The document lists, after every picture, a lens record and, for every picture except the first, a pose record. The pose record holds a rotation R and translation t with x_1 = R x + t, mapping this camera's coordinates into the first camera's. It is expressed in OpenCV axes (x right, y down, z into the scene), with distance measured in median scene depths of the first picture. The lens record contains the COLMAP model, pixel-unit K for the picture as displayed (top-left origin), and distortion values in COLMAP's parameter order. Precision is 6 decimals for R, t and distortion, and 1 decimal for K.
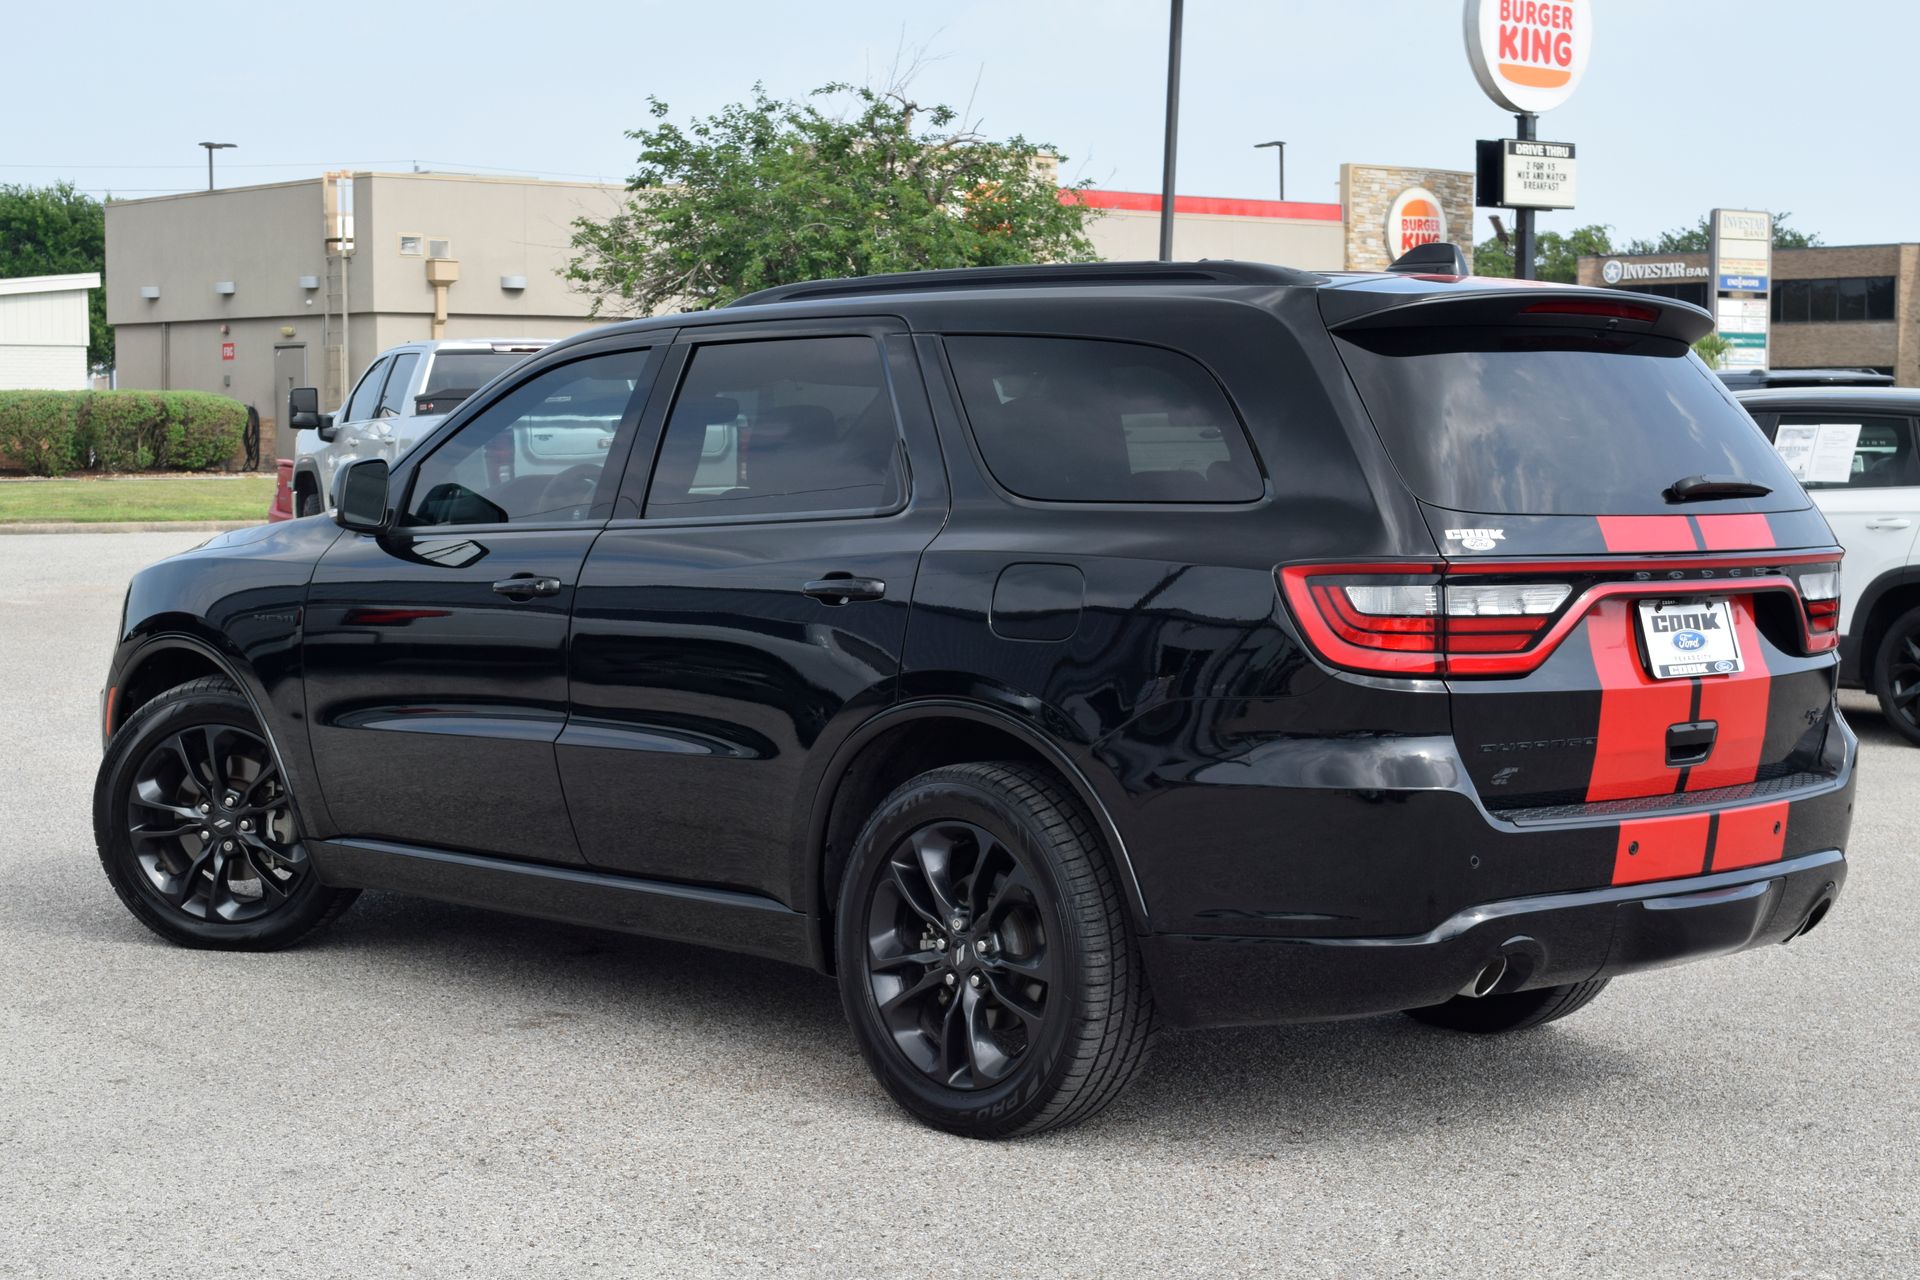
lens RADIAL K [[3148.0, 0, 960.0], [0, 3148.0, 640.0], [0, 0, 1]] dist [-0.033642, 0.052531]
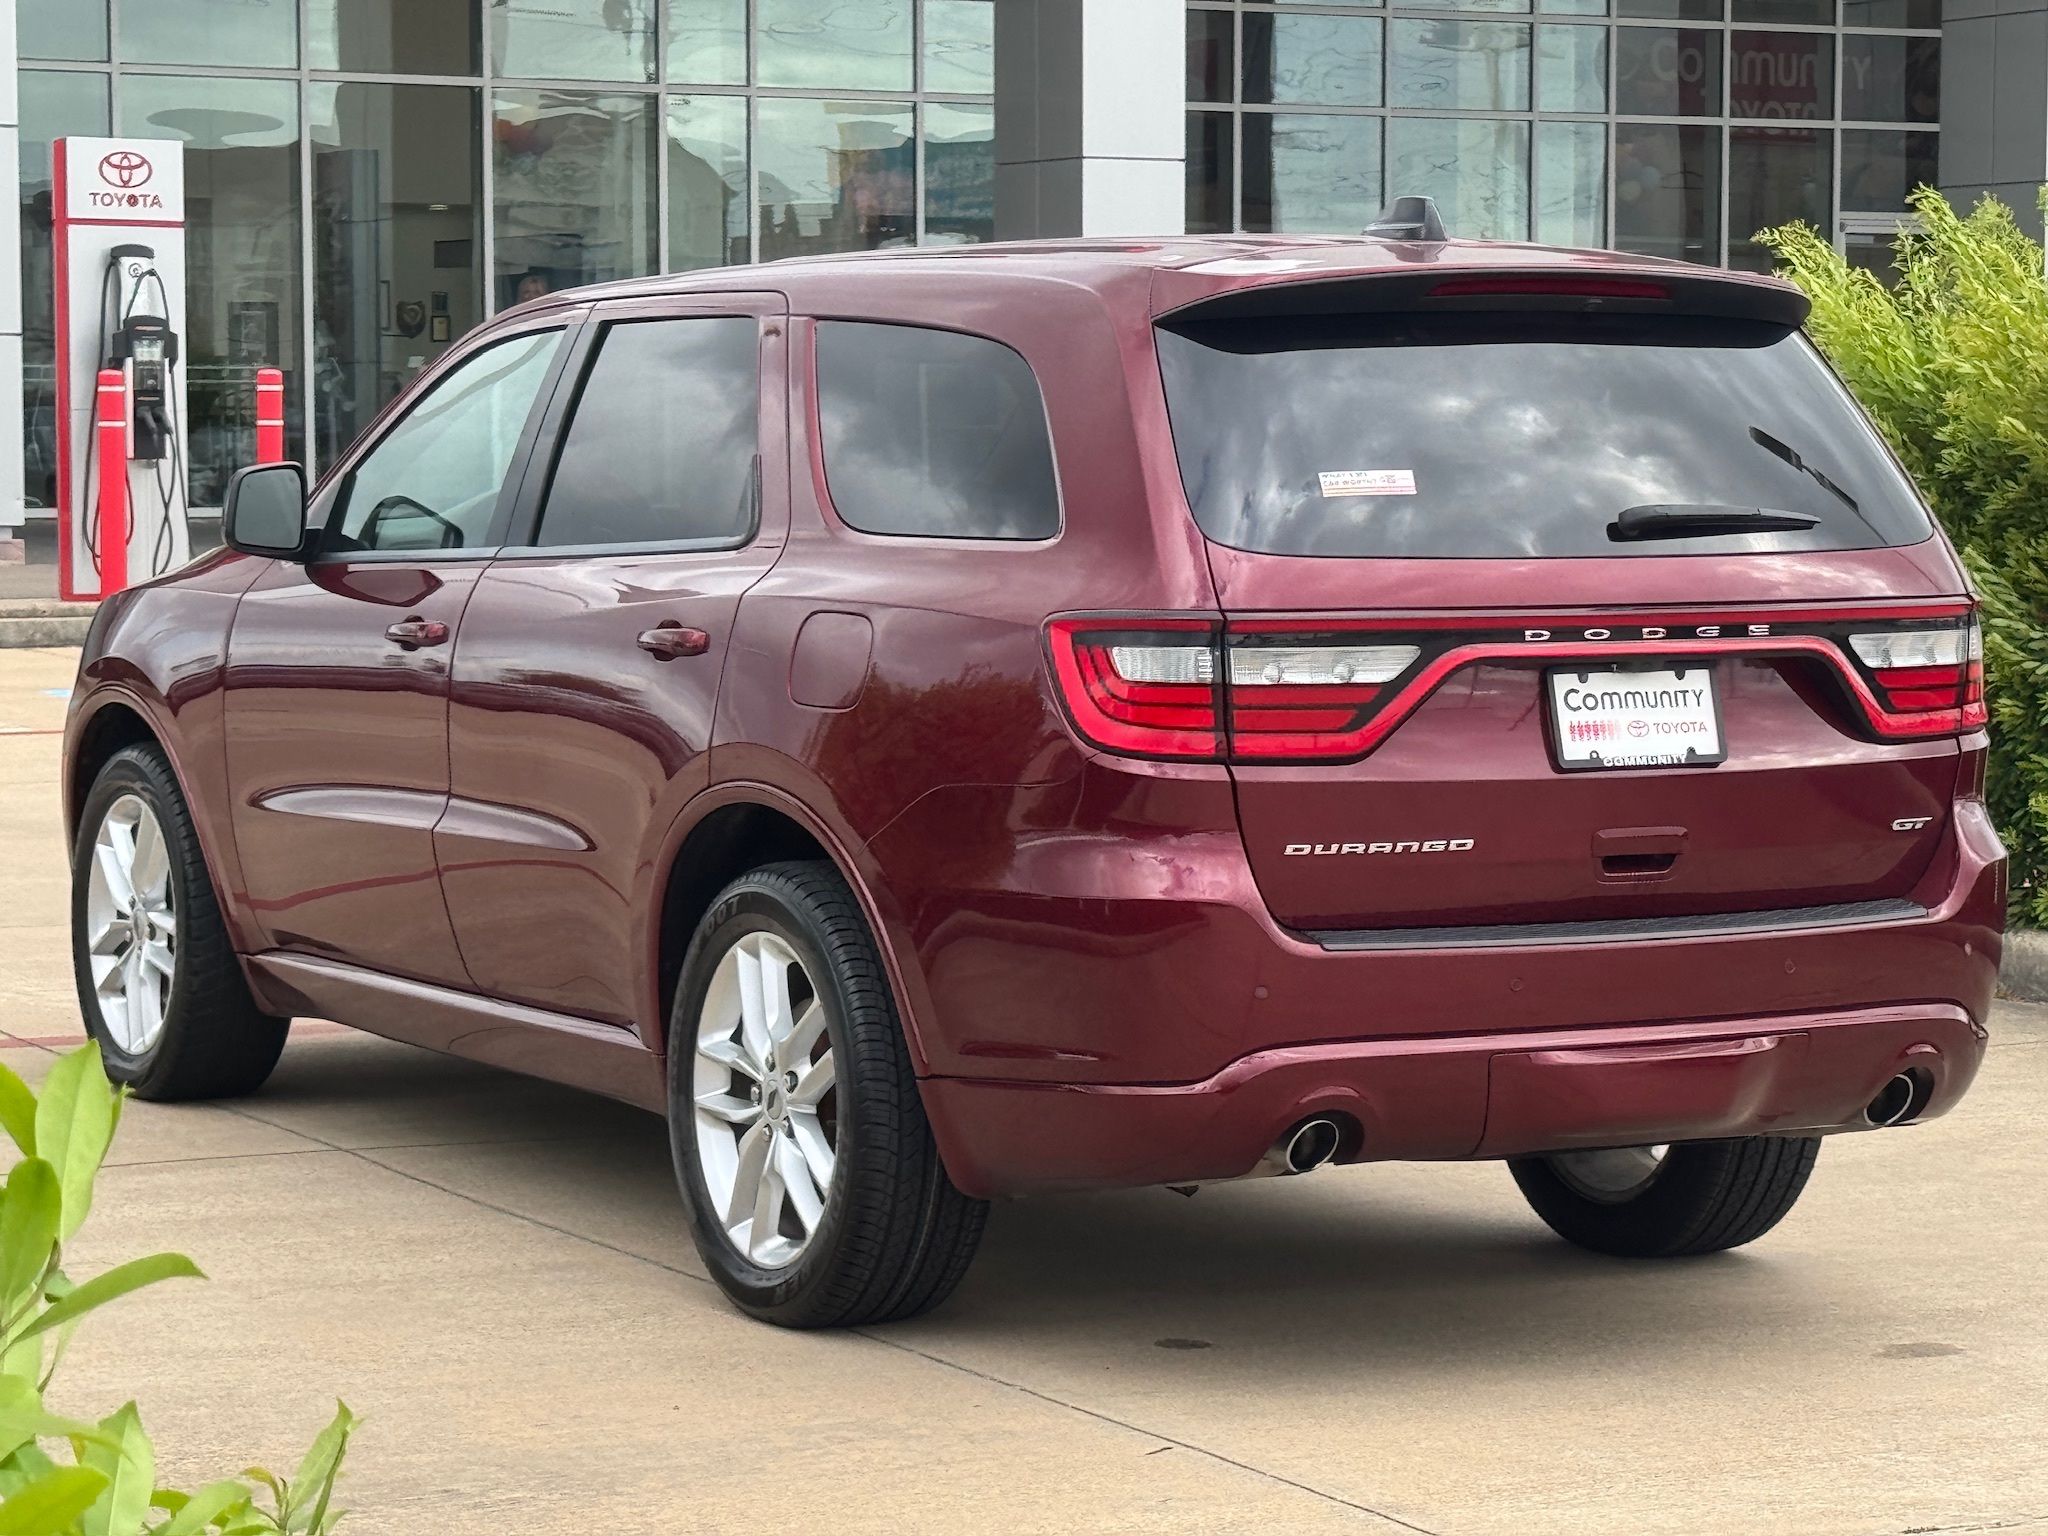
lens RADIAL K [[5428.0, 0, 1024.0], [0, 5428.0, 768.0], [0, 0, 1]] dist [0.122983, 0.296736]
pose [[0.968077, 0.015088, -0.250200, 0.423084], [-0.011914, 0.999828, 0.014197, -0.005172], [0.250371, -0.010763, 0.968090, -0.329710]]
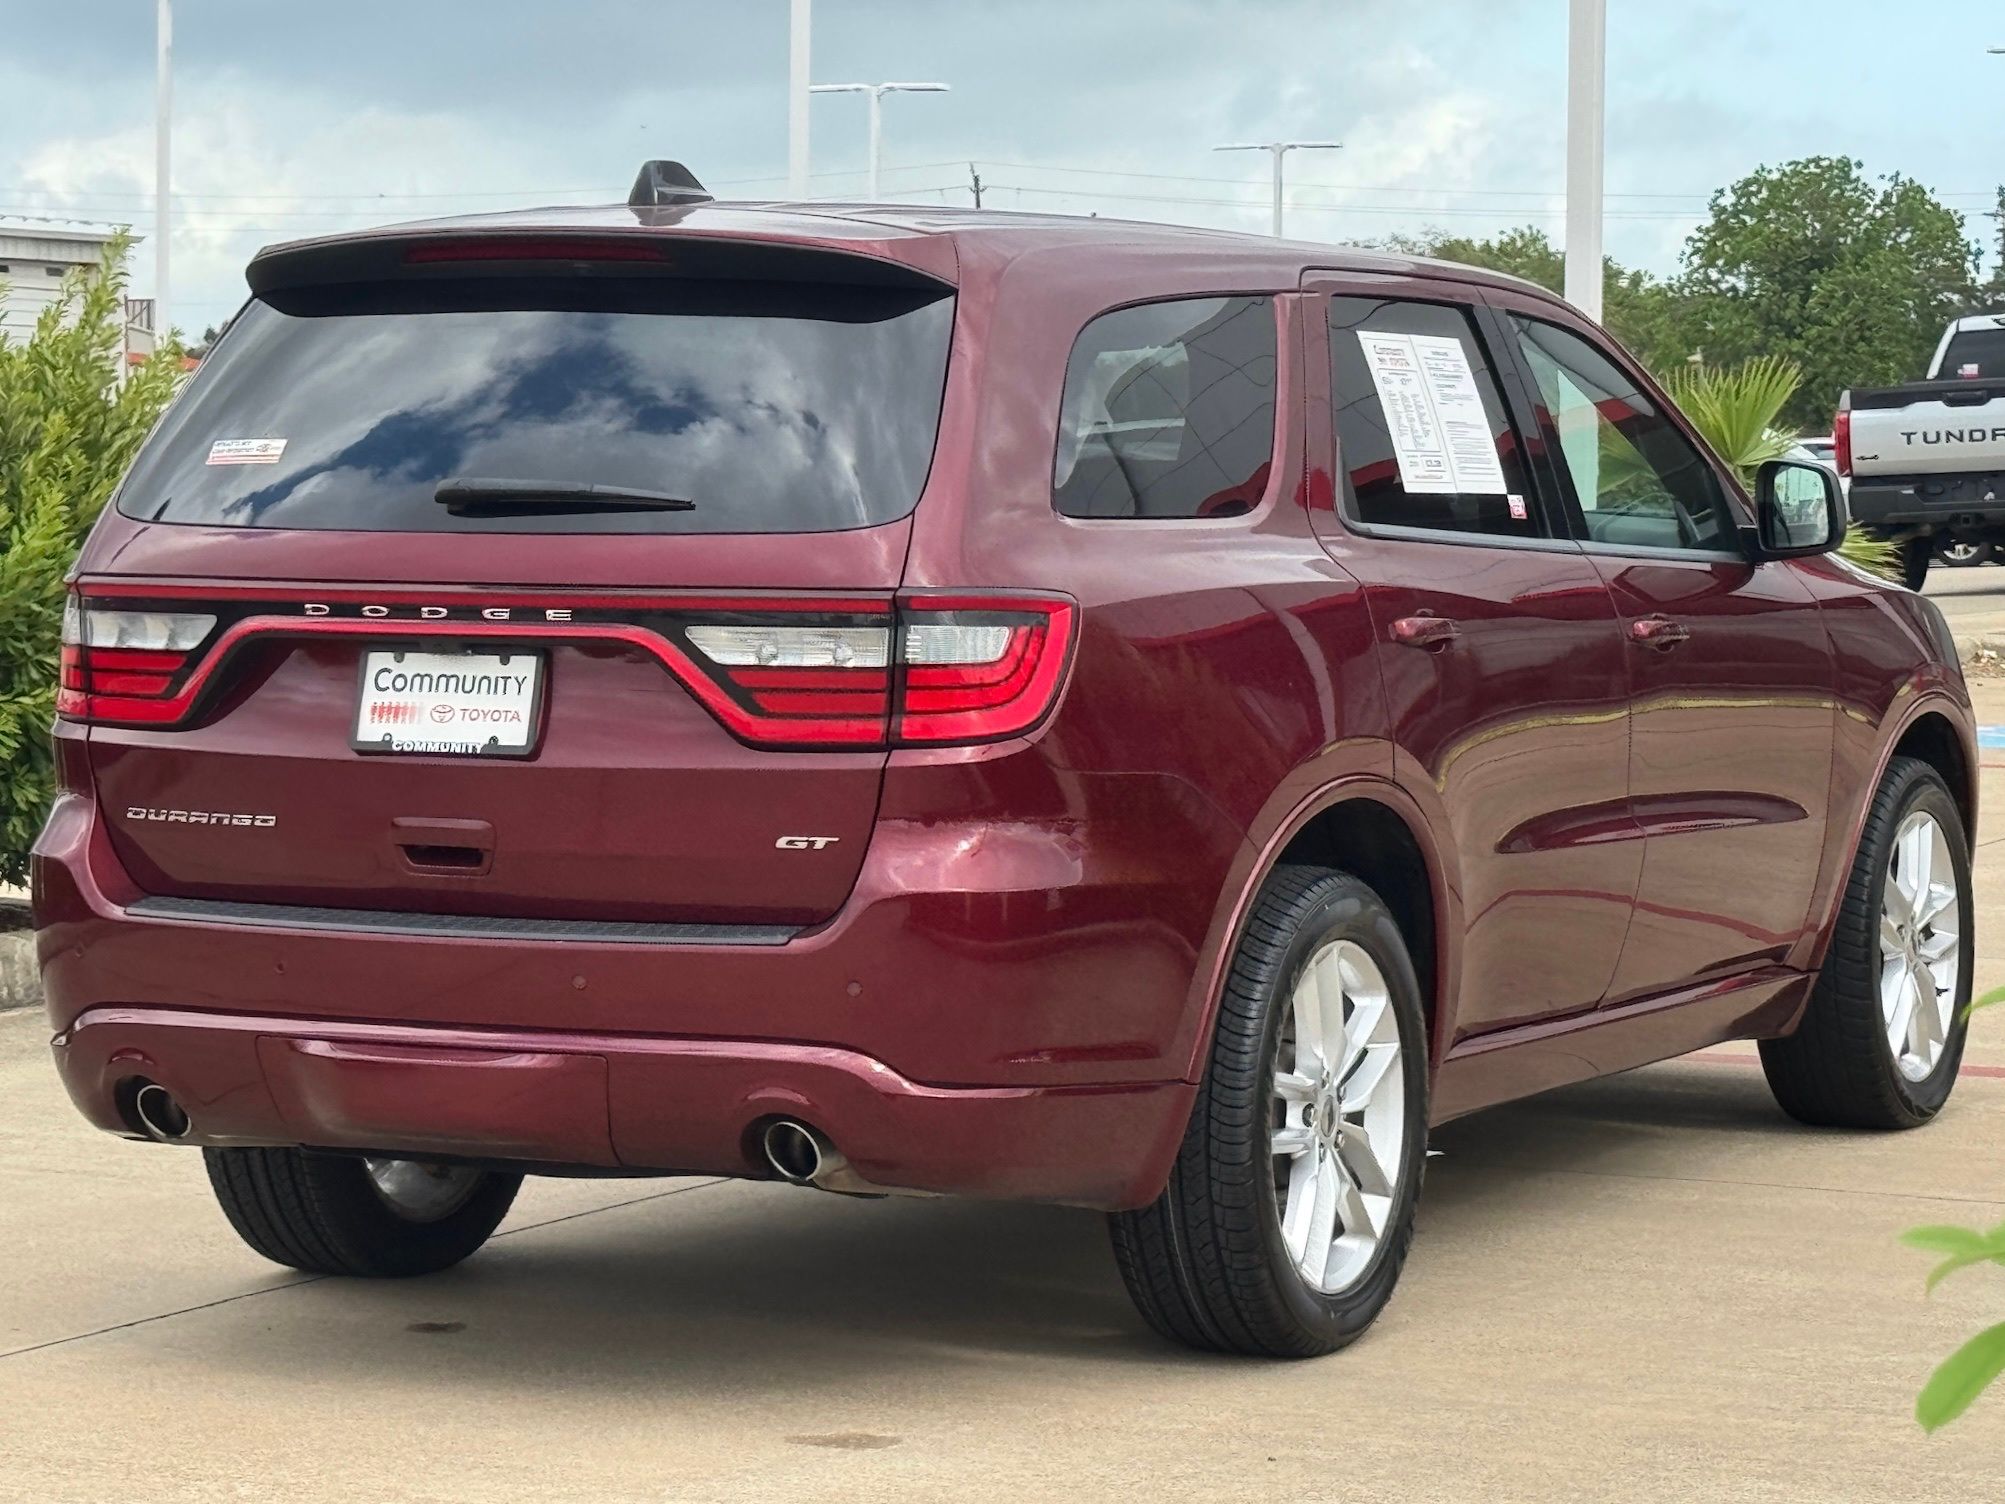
lens RADIAL K [[5314.1, 0, 1002.5], [0, 5314.1, 752.0], [0, 0, 1]] dist [0.122983, 0.296736]
pose [[0.343186, 0.061101, -0.937278, 1.442110], [-0.047750, 0.997727, 0.047558, -0.054001], [0.938053, 0.028434, 0.345323, 0.700186]]
